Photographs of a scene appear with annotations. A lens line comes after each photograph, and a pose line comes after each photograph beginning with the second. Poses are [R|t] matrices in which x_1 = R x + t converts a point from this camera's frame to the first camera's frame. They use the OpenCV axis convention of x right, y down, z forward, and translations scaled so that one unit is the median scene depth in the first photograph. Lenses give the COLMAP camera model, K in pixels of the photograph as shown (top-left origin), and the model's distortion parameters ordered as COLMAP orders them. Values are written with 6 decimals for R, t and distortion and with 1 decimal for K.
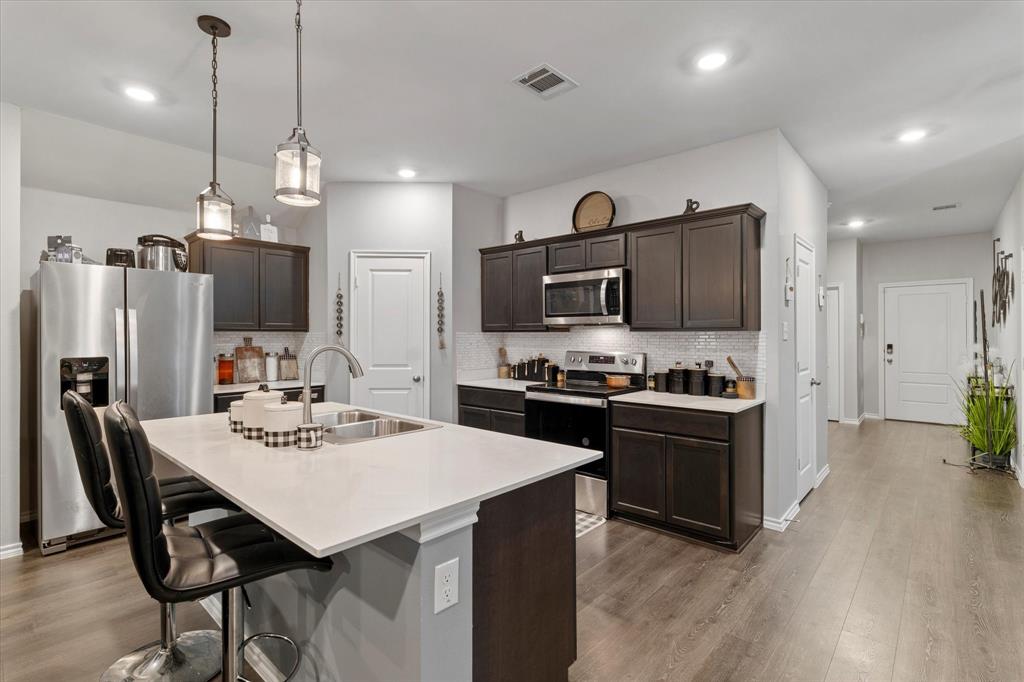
lens RADIAL K [[477.7, 0, 506.6], [0, 477.7, 335.7], [0, 0, 1]] dist [0.000512, 0.000111]
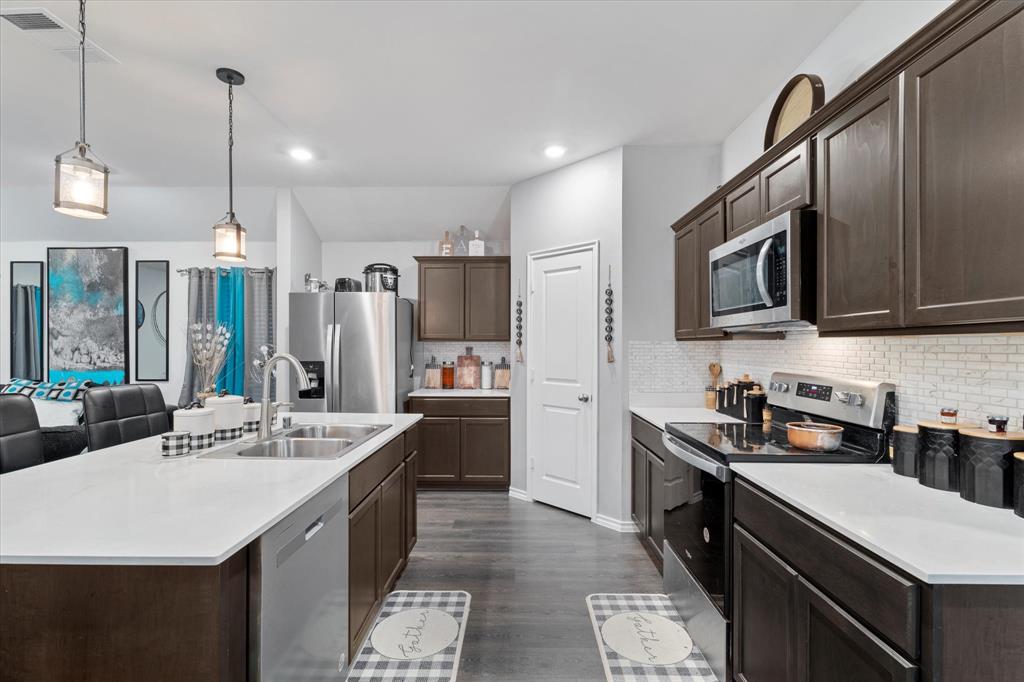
lens RADIAL K [[477.7, 0, 513.5], [0, 477.7, 346.7], [0, 0, 1]] dist [0.000512, 0.000111]
pose [[0.659529, 0.003337, -0.751672, 0.349990], [-0.002140, 0.999994, 0.002561, -0.000106], [0.751676, -0.000080, 0.659532, 0.368474]]
